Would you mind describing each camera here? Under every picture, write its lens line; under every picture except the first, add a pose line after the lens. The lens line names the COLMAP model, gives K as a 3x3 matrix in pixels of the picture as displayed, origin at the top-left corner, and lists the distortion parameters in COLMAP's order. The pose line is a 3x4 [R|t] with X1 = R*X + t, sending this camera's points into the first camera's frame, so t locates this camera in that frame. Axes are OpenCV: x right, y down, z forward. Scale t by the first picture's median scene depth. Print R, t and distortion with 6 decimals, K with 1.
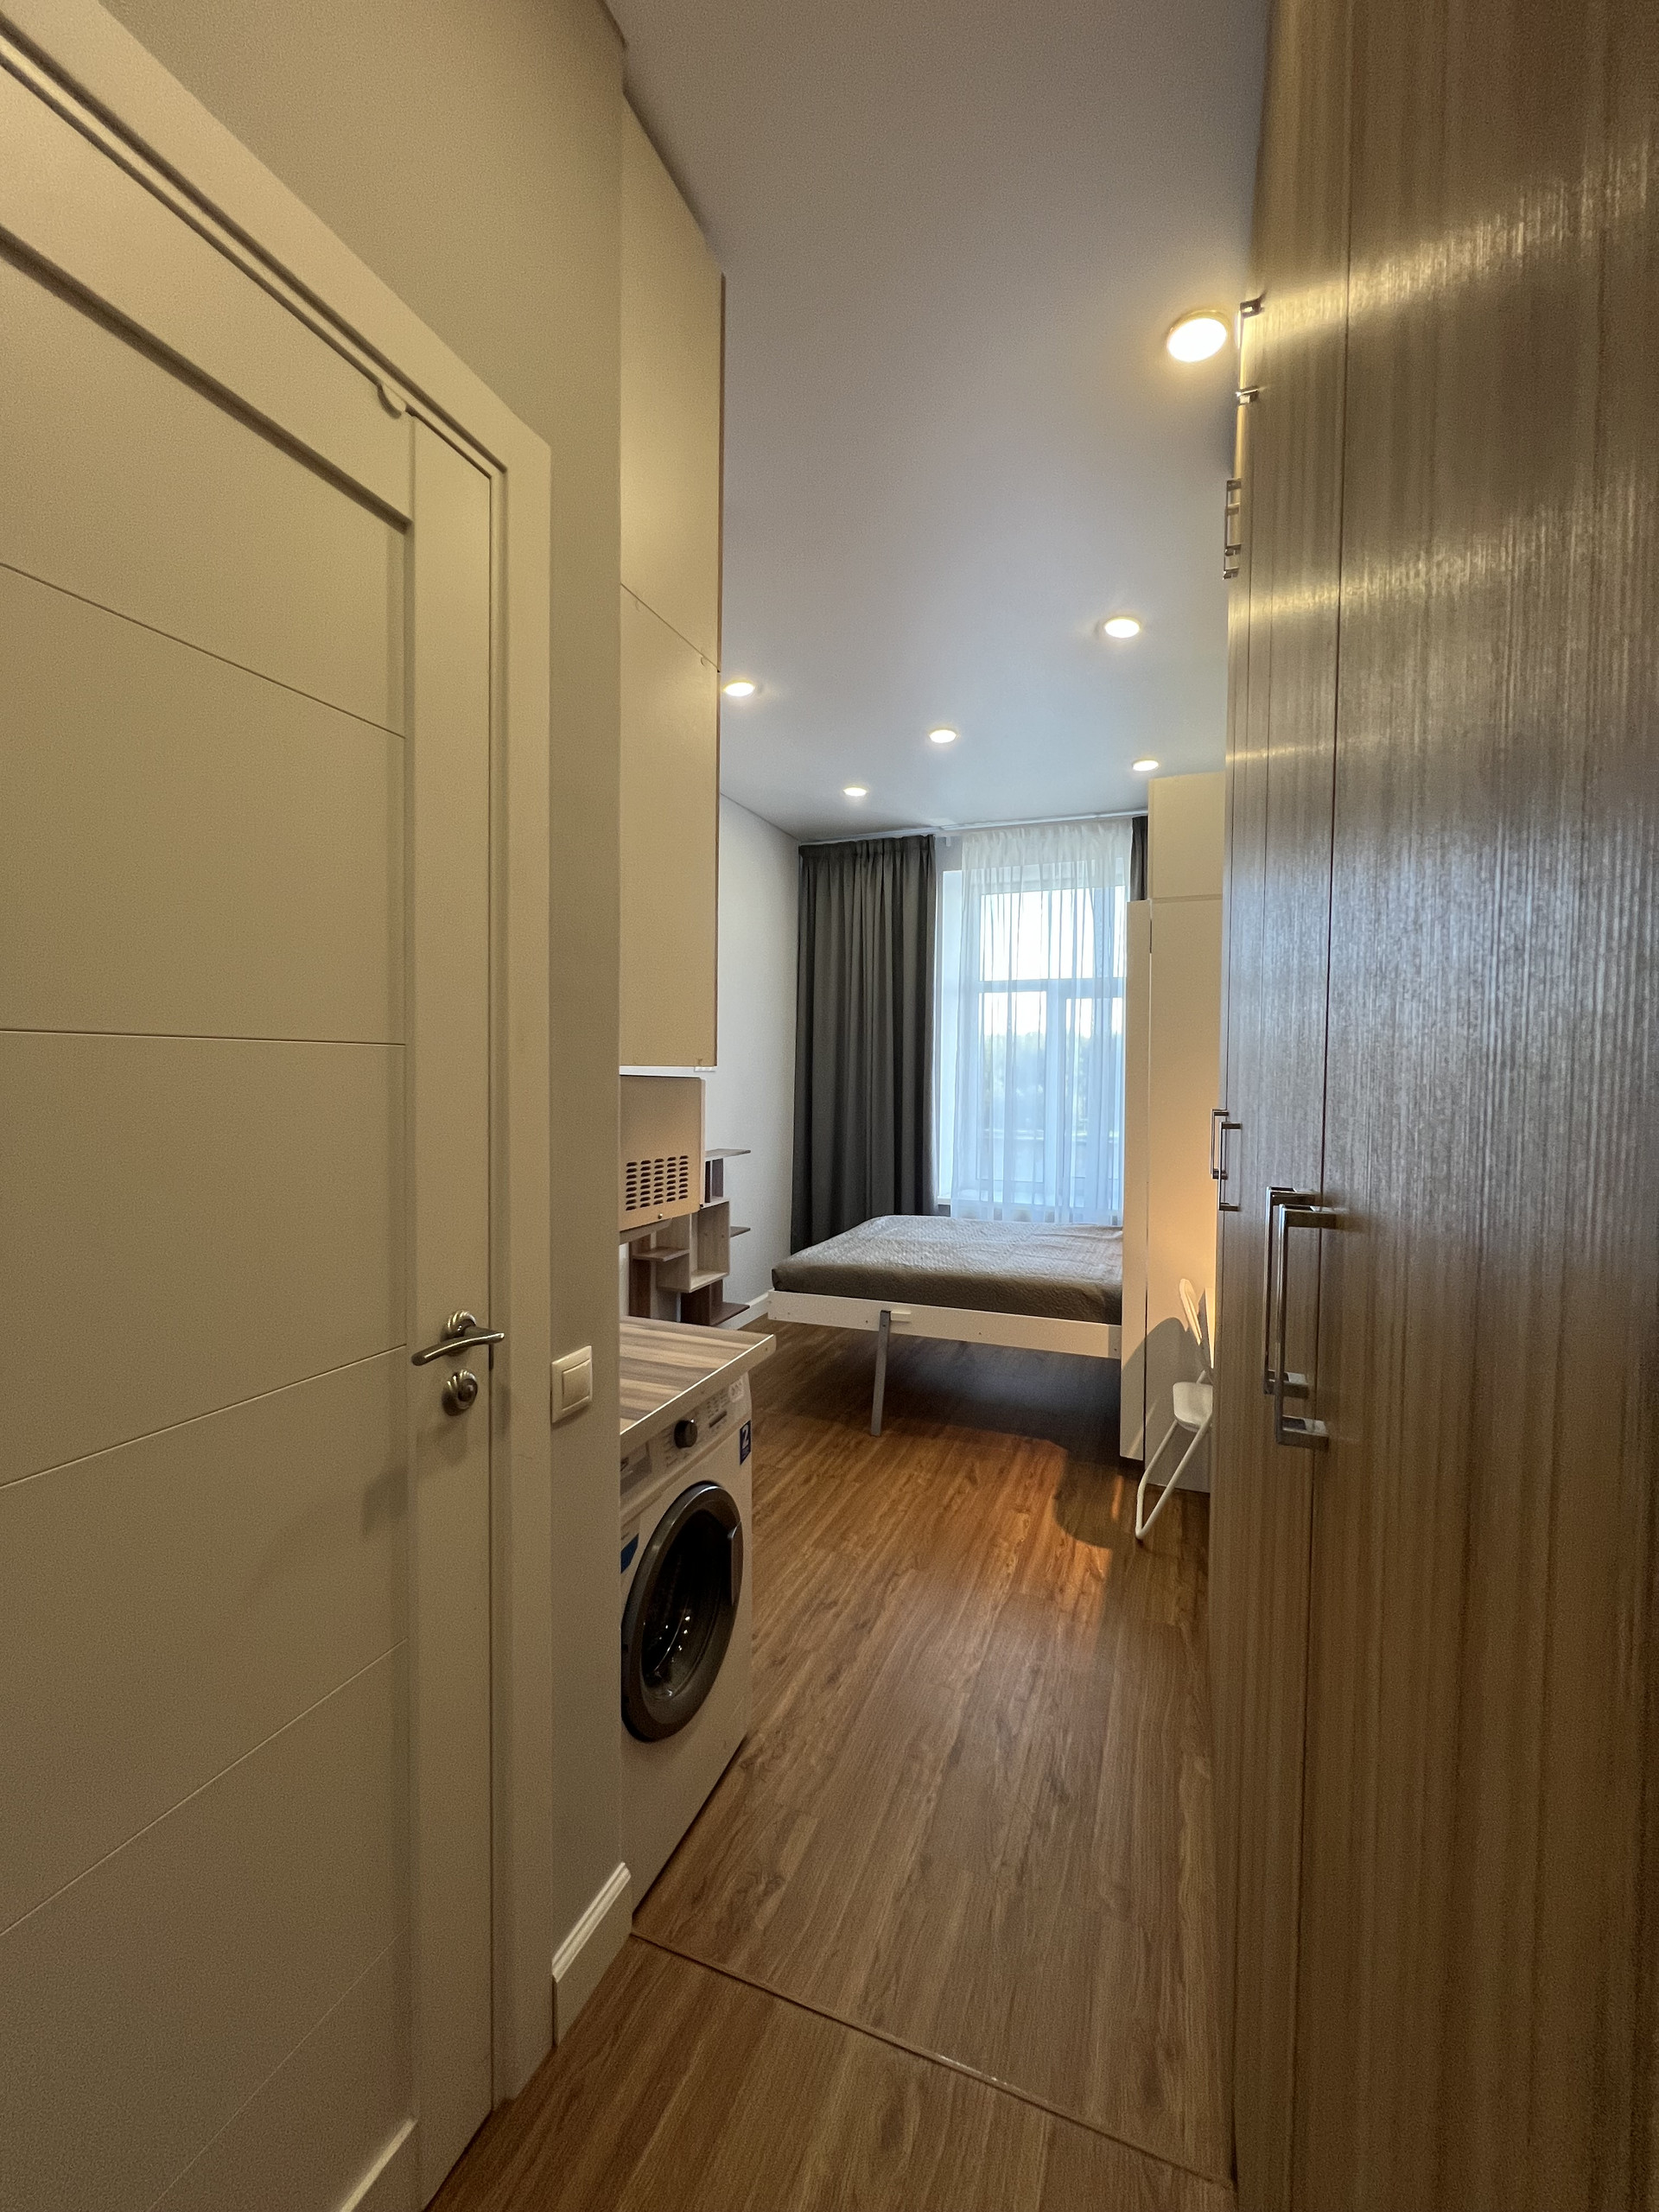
lens RADIAL K [[892.5, 0, 844.9], [0, 892.5, 1102.6], [0, 0, 1]] dist [-0.000108, 0.000674]
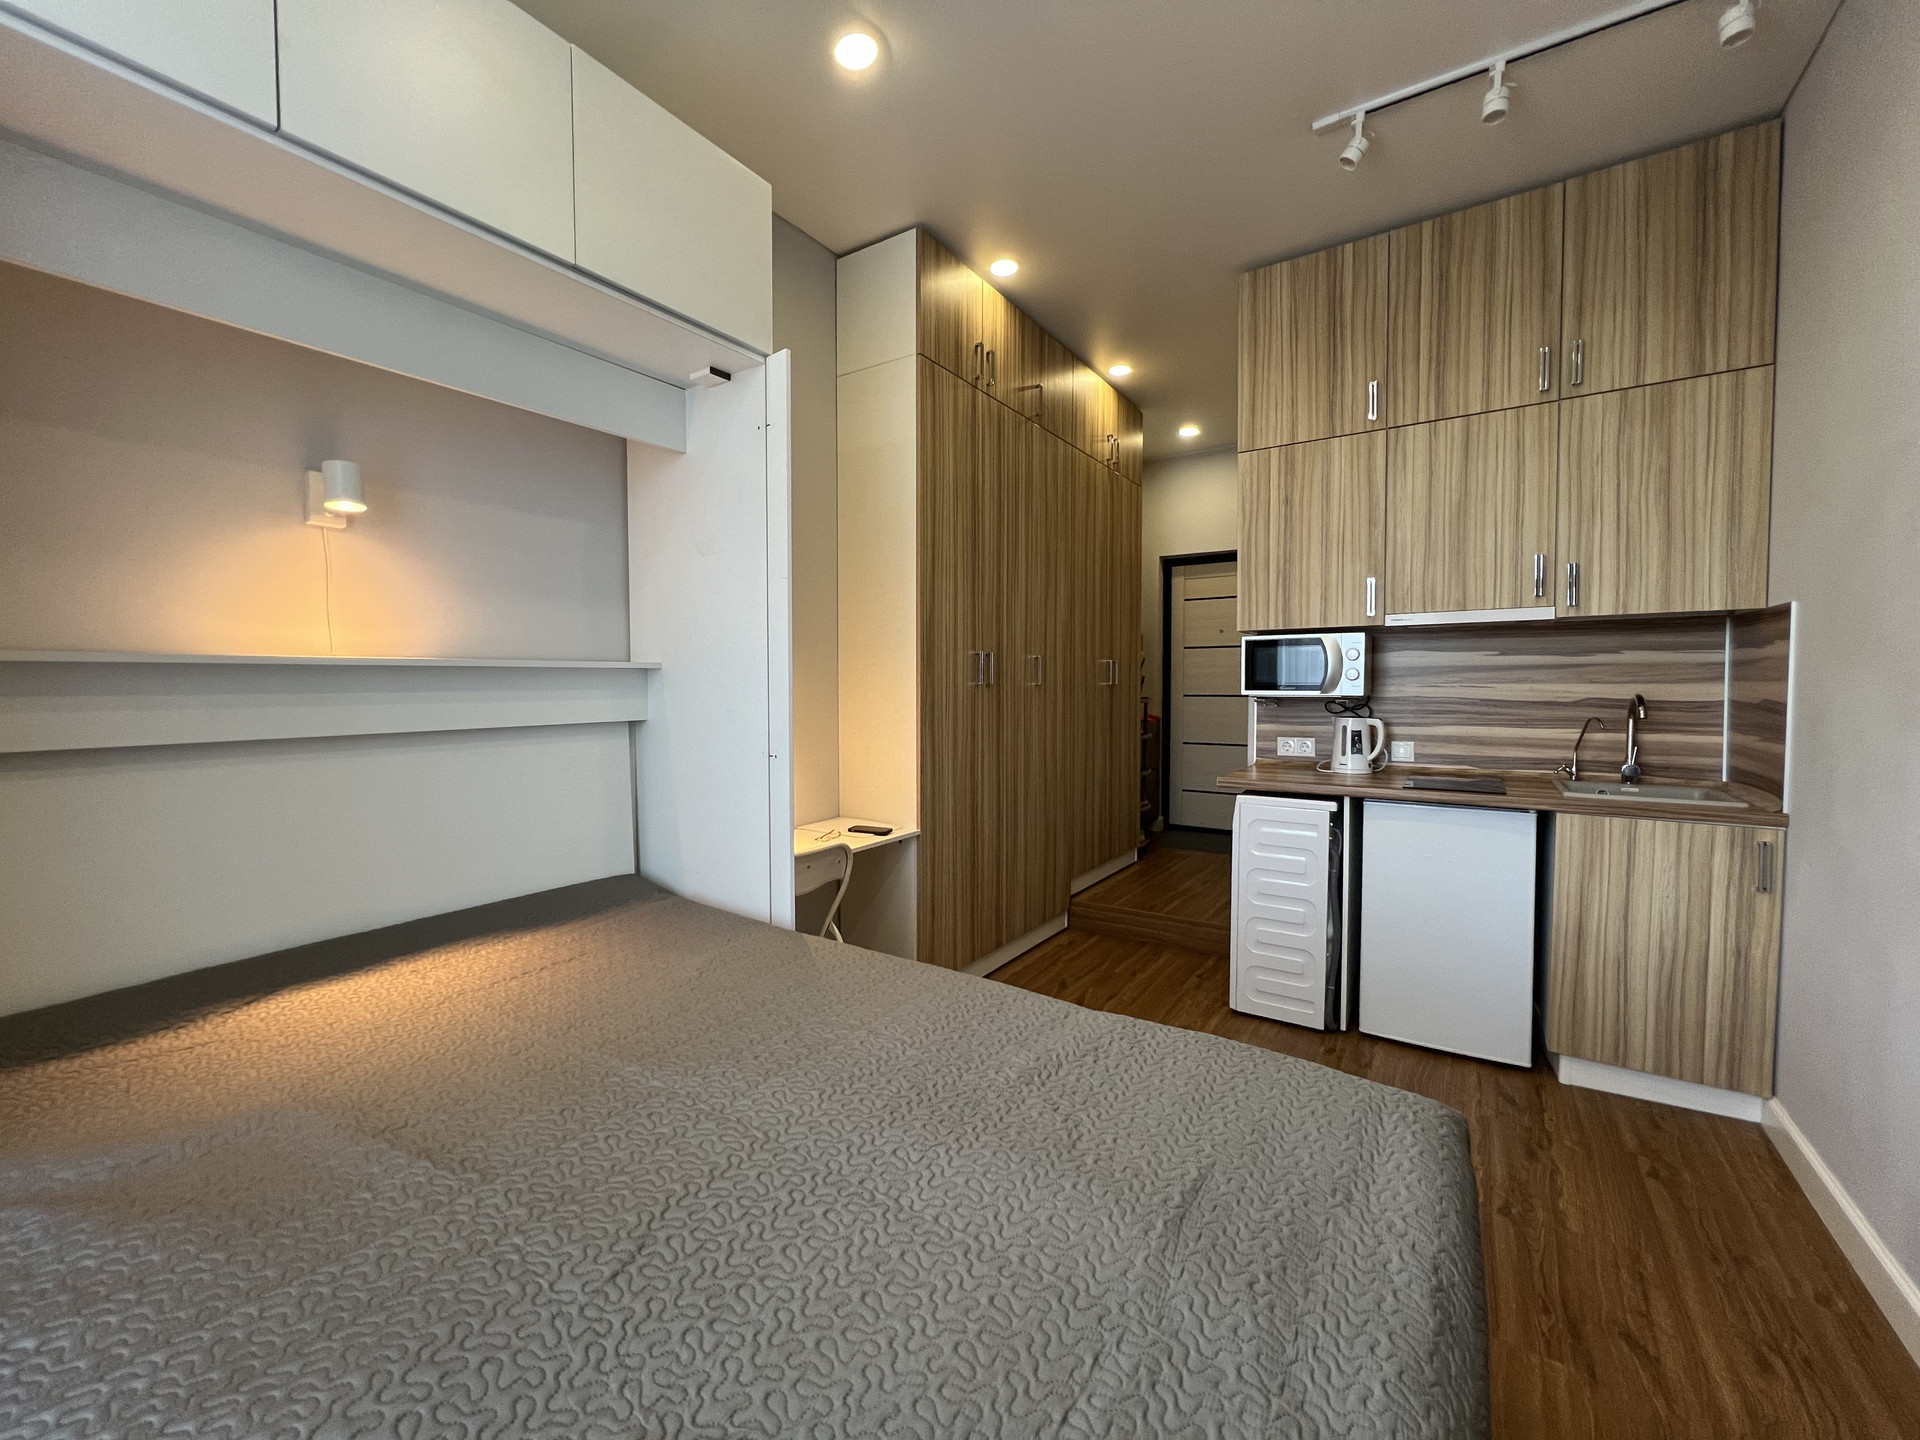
lens RADIAL K [[774.7, 0, 955.0], [0, 774.7, 712.7], [0, 0, 1]] dist [-0.000108, 0.000674]
pose [[-0.975835, -0.013429, 0.218097, 0.047234], [0.003820, 0.996909, 0.078472, 0.005540], [-0.218477, 0.077409, -0.972767, 1.261639]]
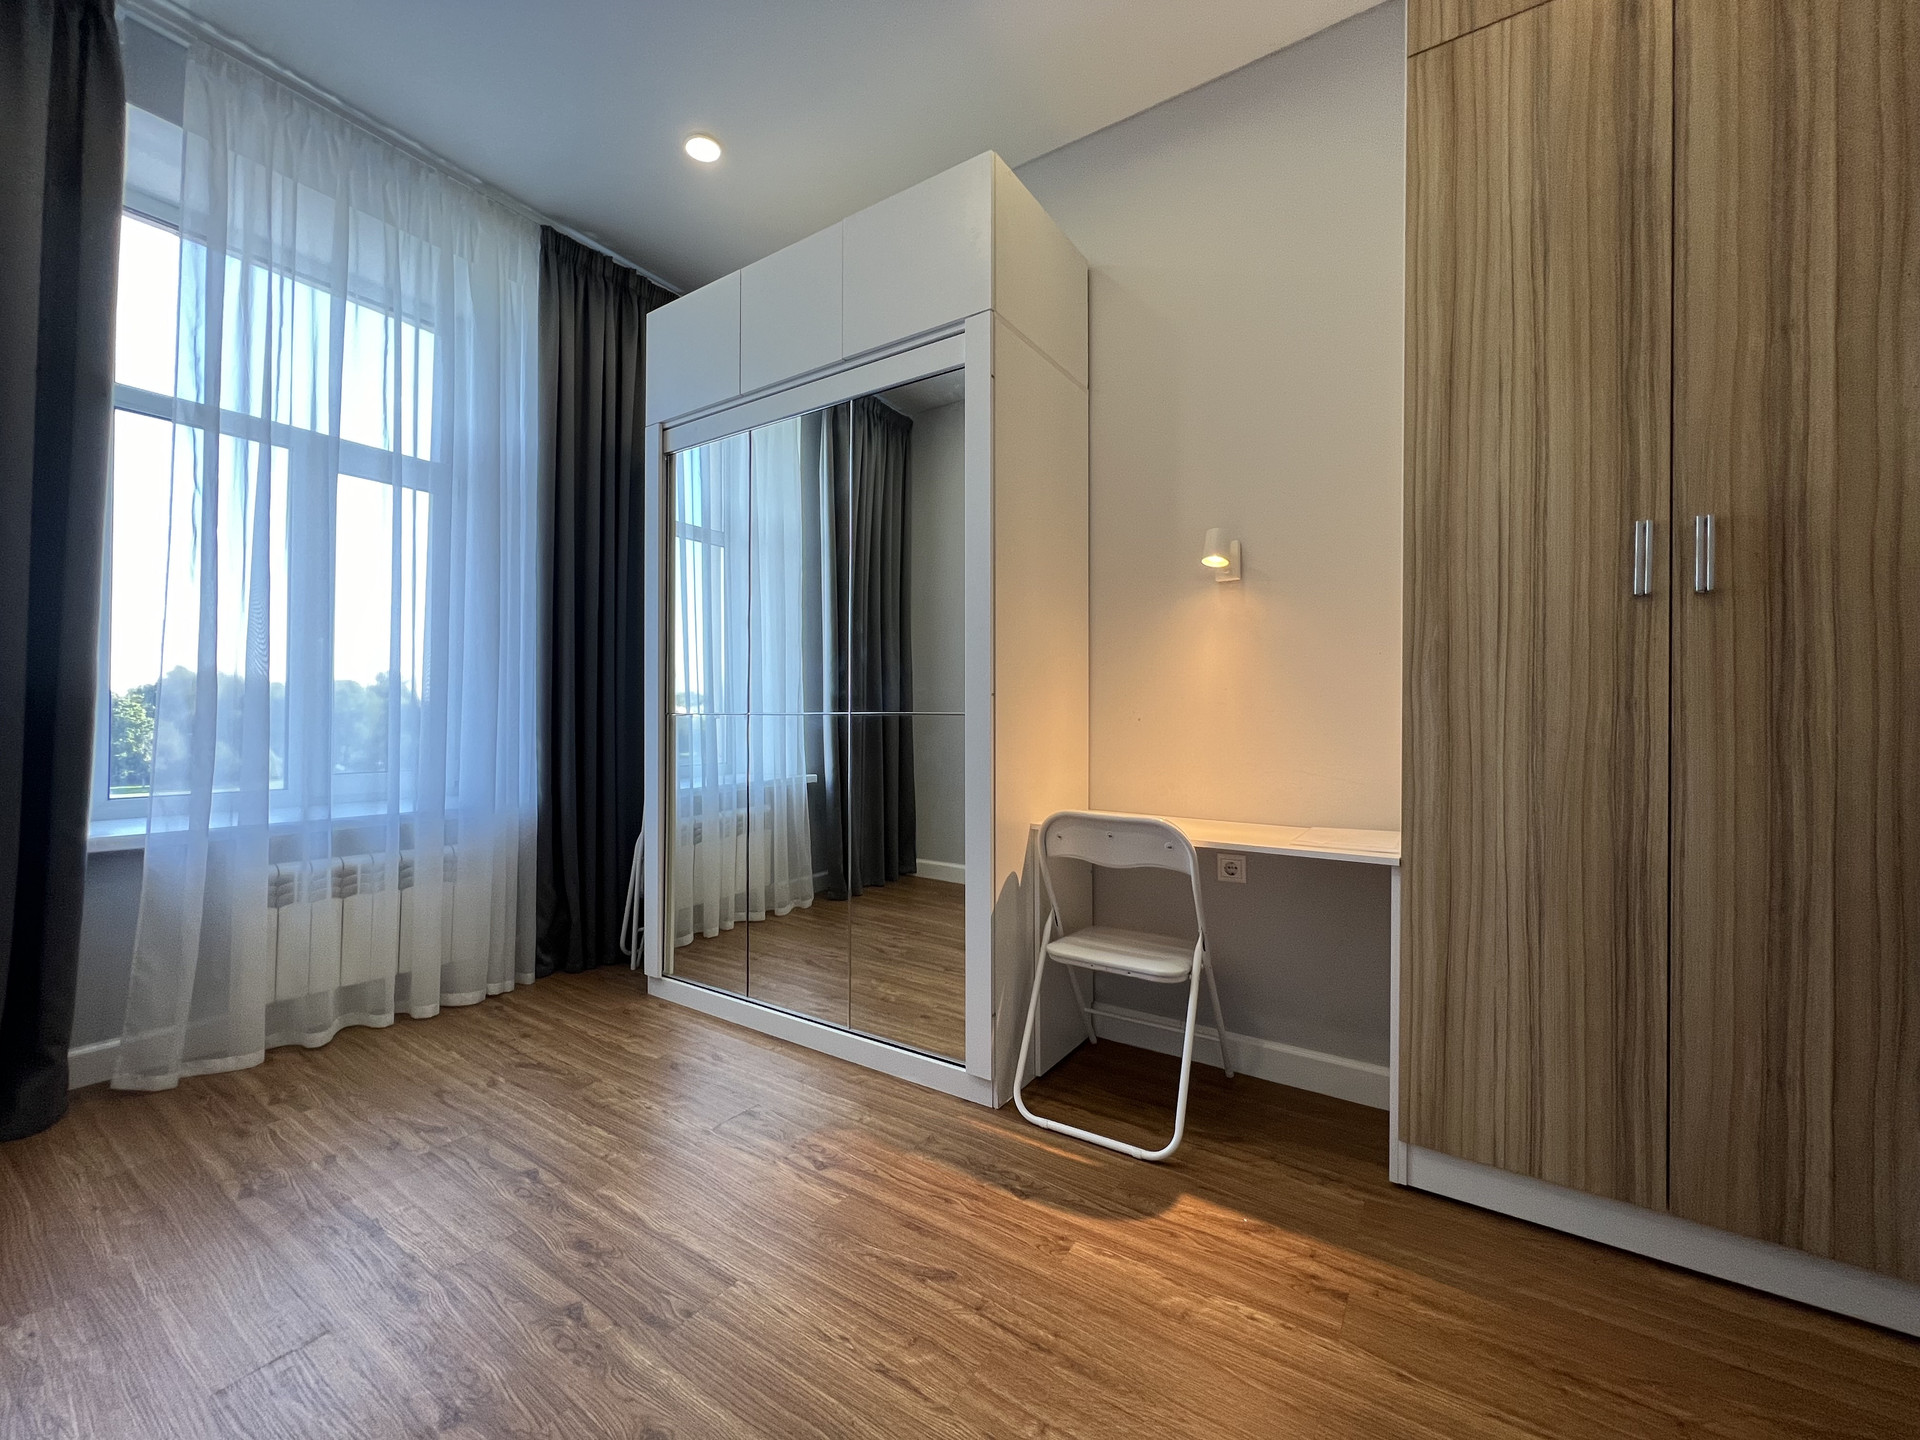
lens RADIAL K [[773.3, 0, 955.7], [0, 773.3, 712.5], [0, 0, 1]] dist [-0.000108, 0.000056]
pose [[0.219863, 0.004852, 0.975519, -0.229858], [0.032499, 0.999396, -0.012295, 0.089260], [-0.974989, 0.034406, 0.219573, 0.714852]]
